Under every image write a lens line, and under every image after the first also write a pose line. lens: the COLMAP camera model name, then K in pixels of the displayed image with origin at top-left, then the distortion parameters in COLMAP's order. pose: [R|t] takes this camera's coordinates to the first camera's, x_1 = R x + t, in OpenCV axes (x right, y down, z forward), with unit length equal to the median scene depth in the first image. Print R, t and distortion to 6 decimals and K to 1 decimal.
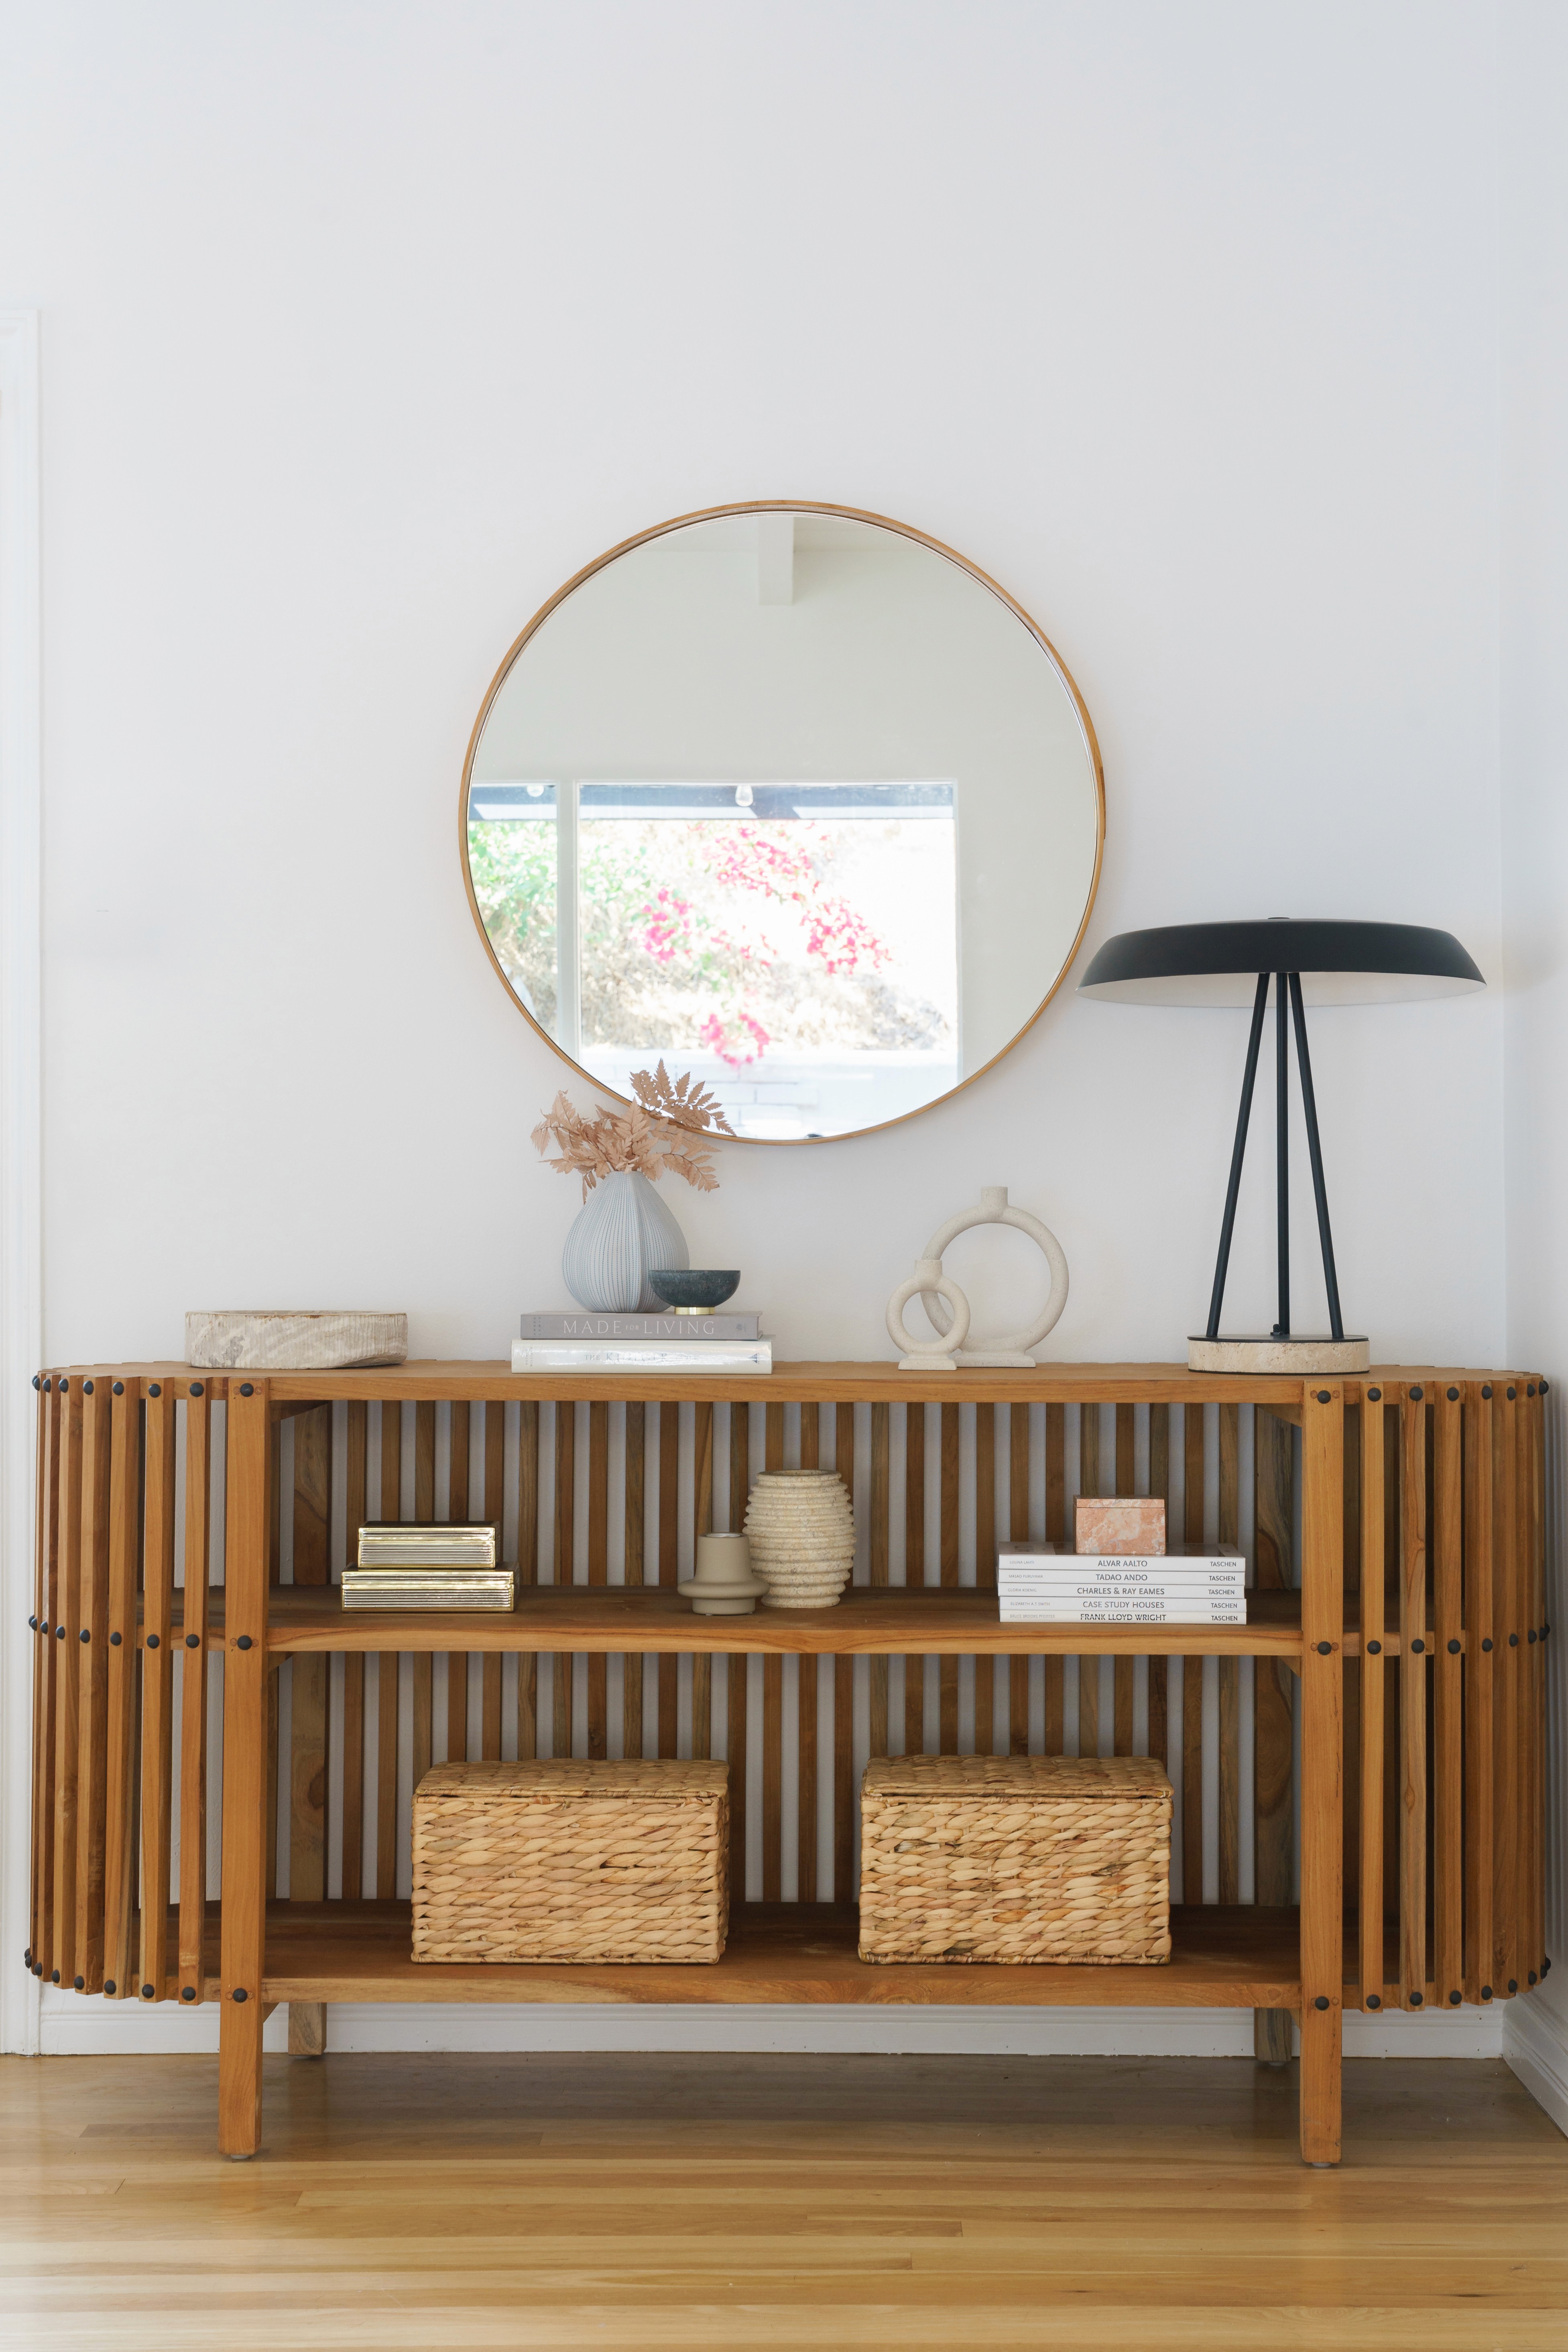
lens RADIAL K [[3668.9, 0, 784.8], [0, 3668.9, 1091.6], [0, 0, 1]] dist [-0.005449, 0.060560]
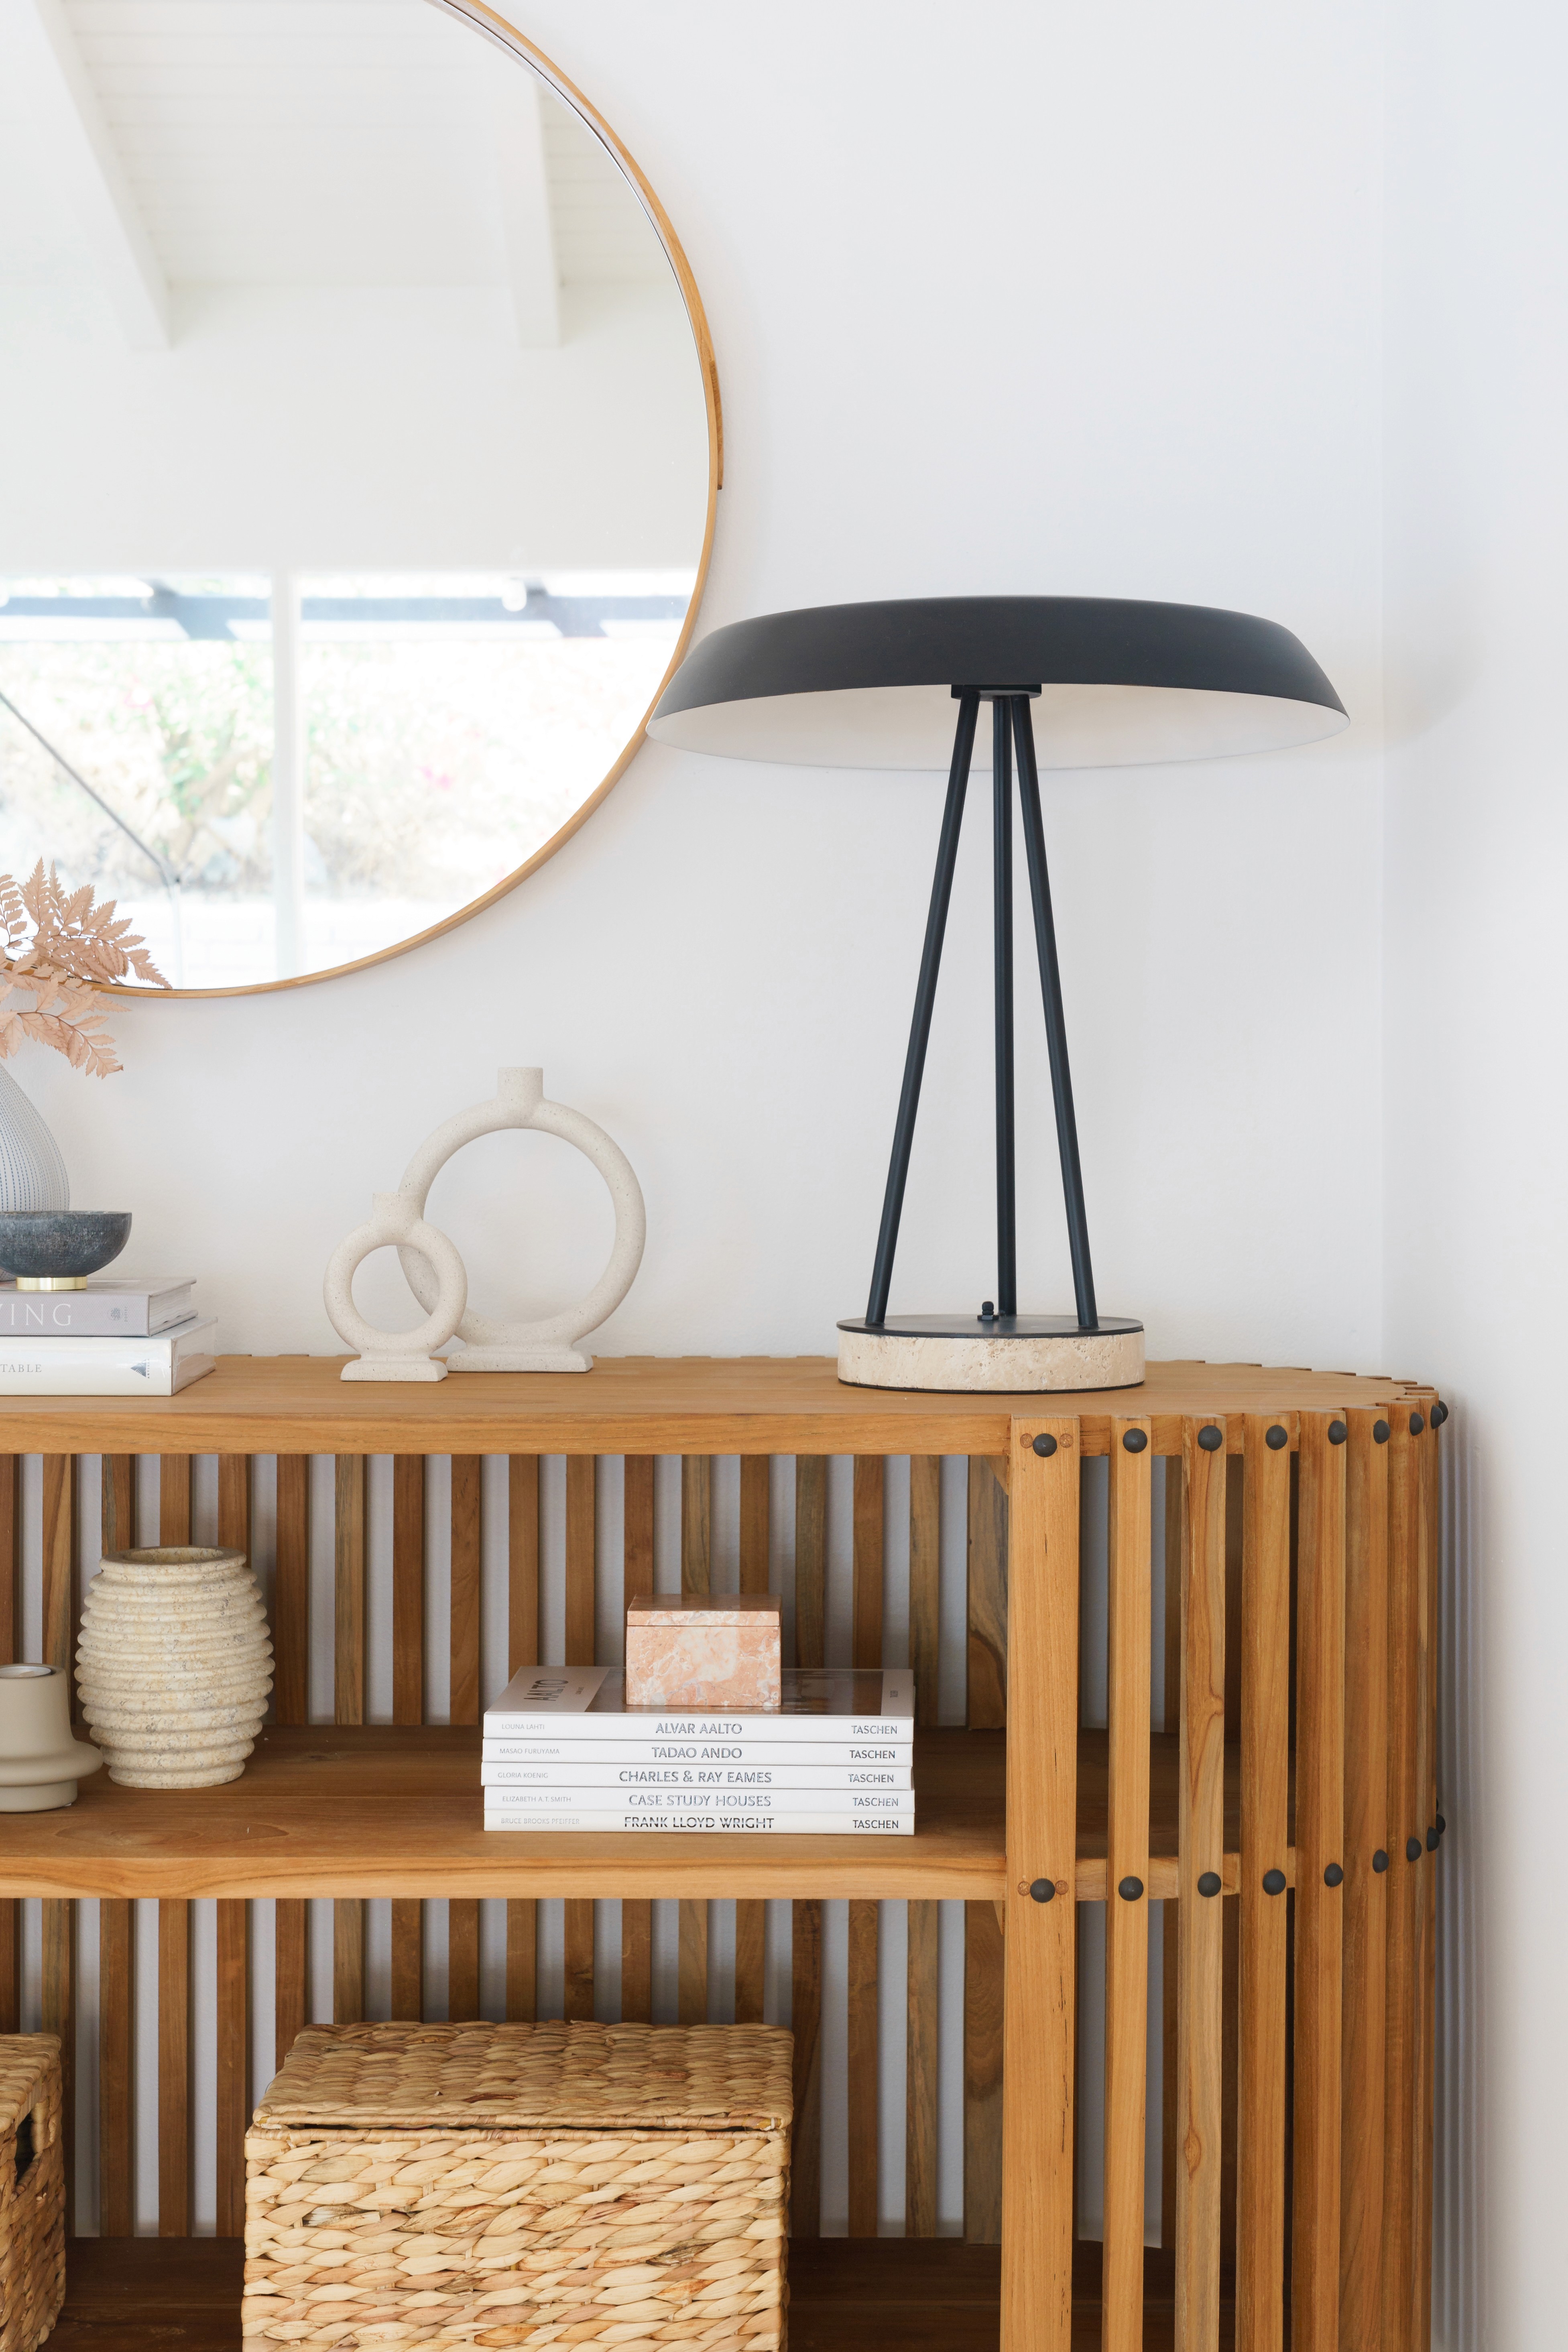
lens RADIAL K [[3616.1, 0, 784.0], [0, 3616.1, 1176.0], [0, 0, 1]] dist [0.009039, 0.002257]
pose [[0.999865, 0.000091, 0.016457, 0.095856], [-0.001033, 0.998360, 0.057232, 0.010543], [-0.016425, -0.057242, 0.998225, 0.442258]]
